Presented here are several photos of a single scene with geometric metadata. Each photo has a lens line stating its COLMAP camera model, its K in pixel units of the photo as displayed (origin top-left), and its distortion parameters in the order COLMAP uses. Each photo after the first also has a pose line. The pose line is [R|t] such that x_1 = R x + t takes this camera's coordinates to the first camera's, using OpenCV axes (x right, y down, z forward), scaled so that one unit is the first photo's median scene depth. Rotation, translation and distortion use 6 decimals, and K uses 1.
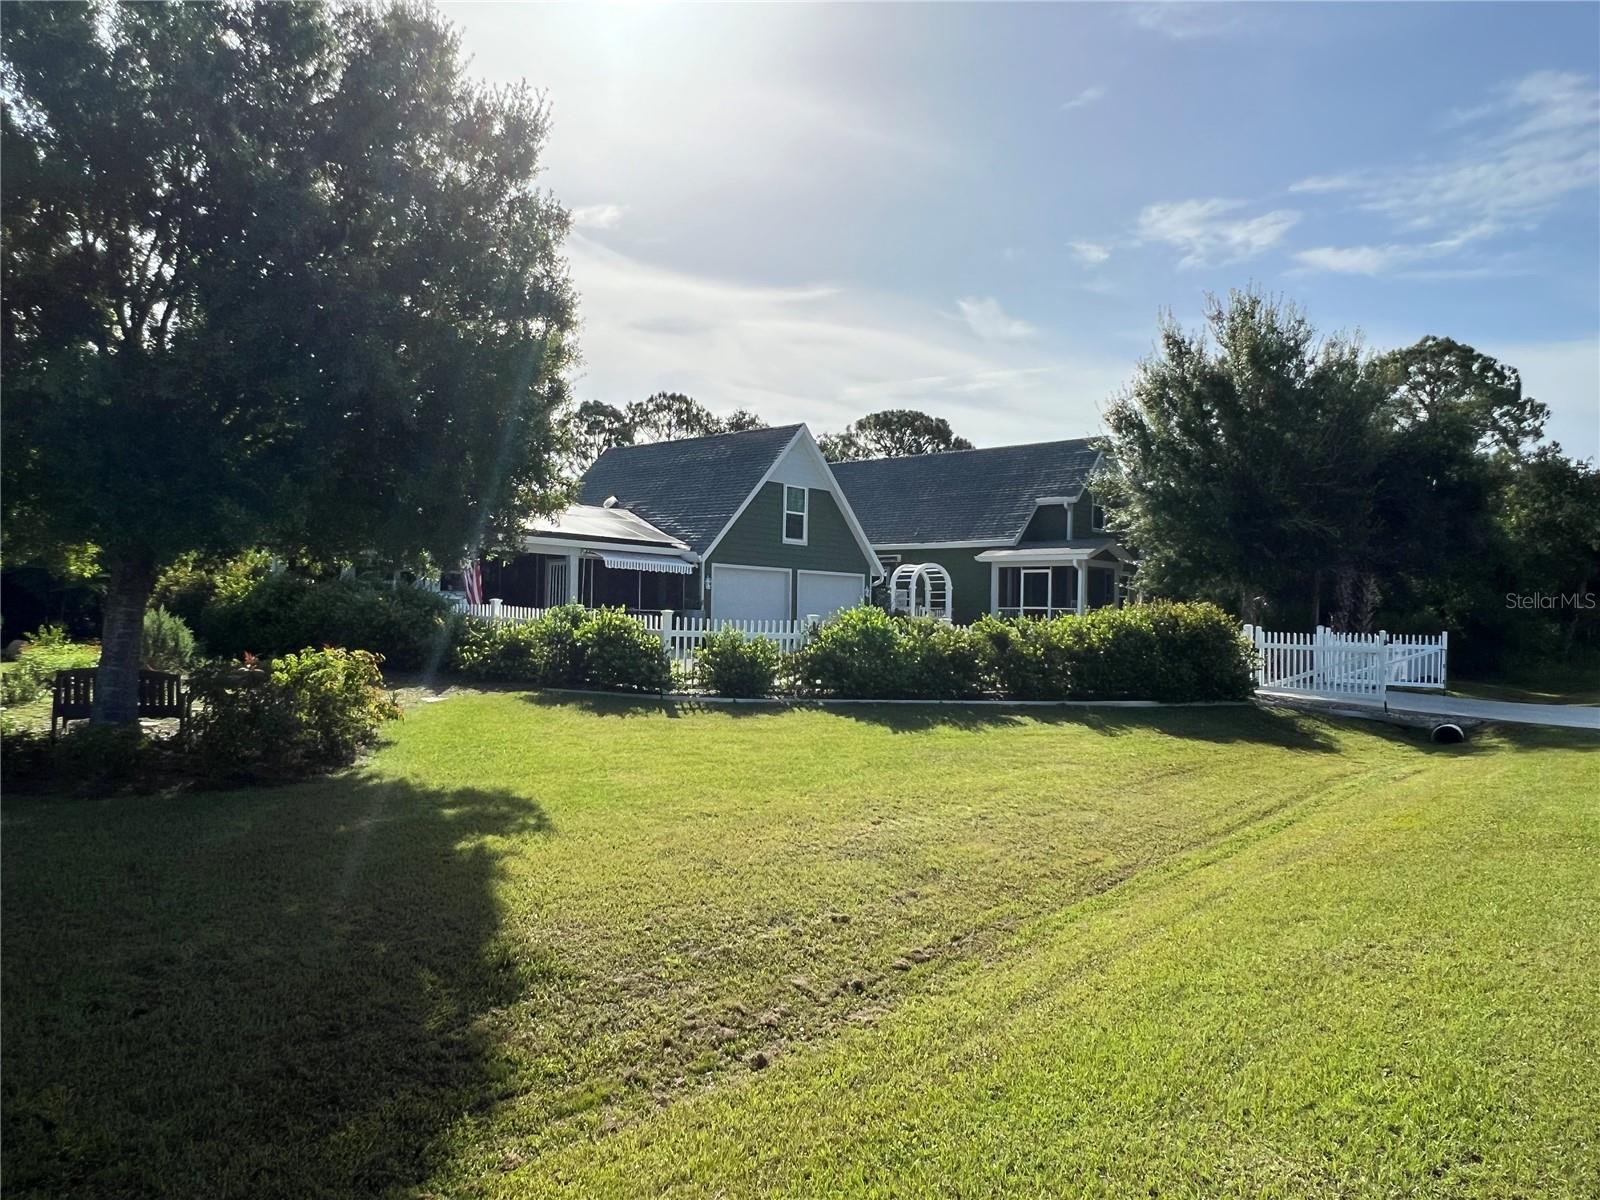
lens RADIAL K [[1089.0, 0, 795.6], [0, 1089.0, 604.8], [0, 0, 1]] dist [-0.003158, 0.000138]
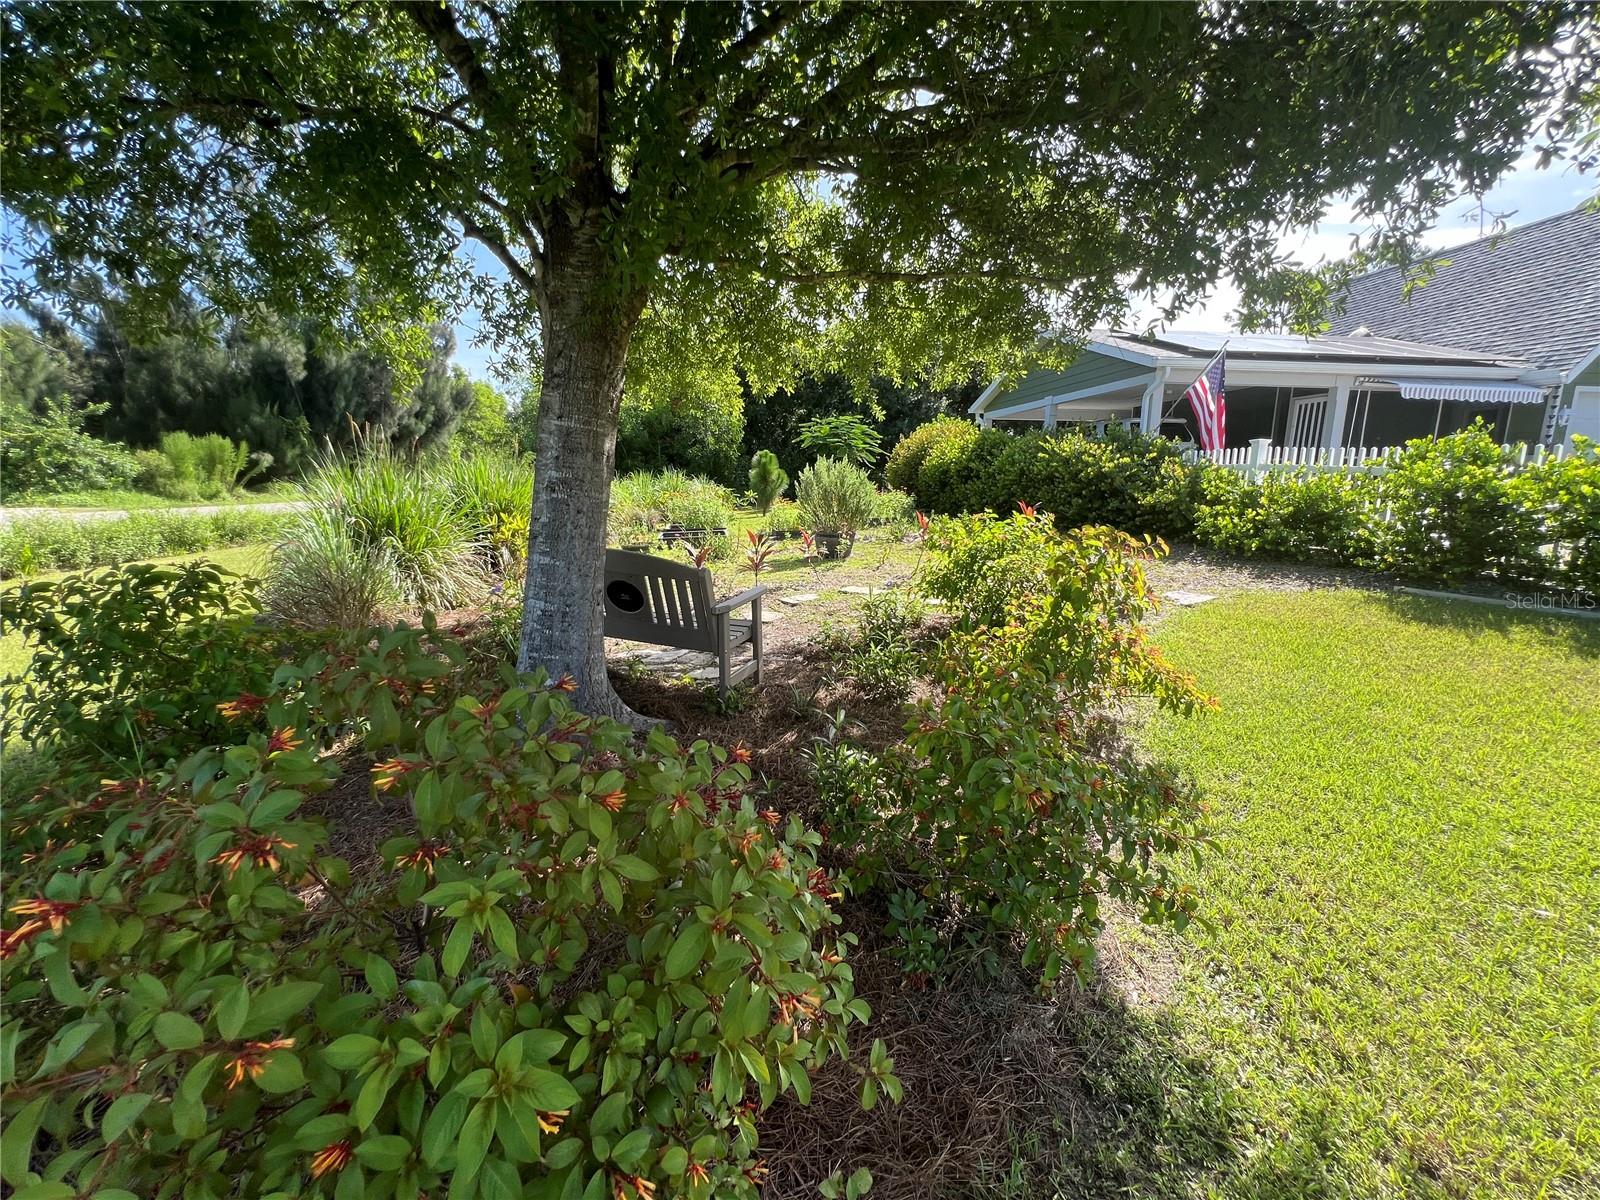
lens RADIAL K [[643.4, 0, 794.2], [0, 643.4, 599.7], [0, 0, 1]] dist [0.000807, 0.000328]
pose [[0.730927, 0.112962, -0.673042, -0.202184], [0.017714, 0.982733, 0.184178, 0.014918], [0.682226, -0.146543, 0.716305, 0.476454]]
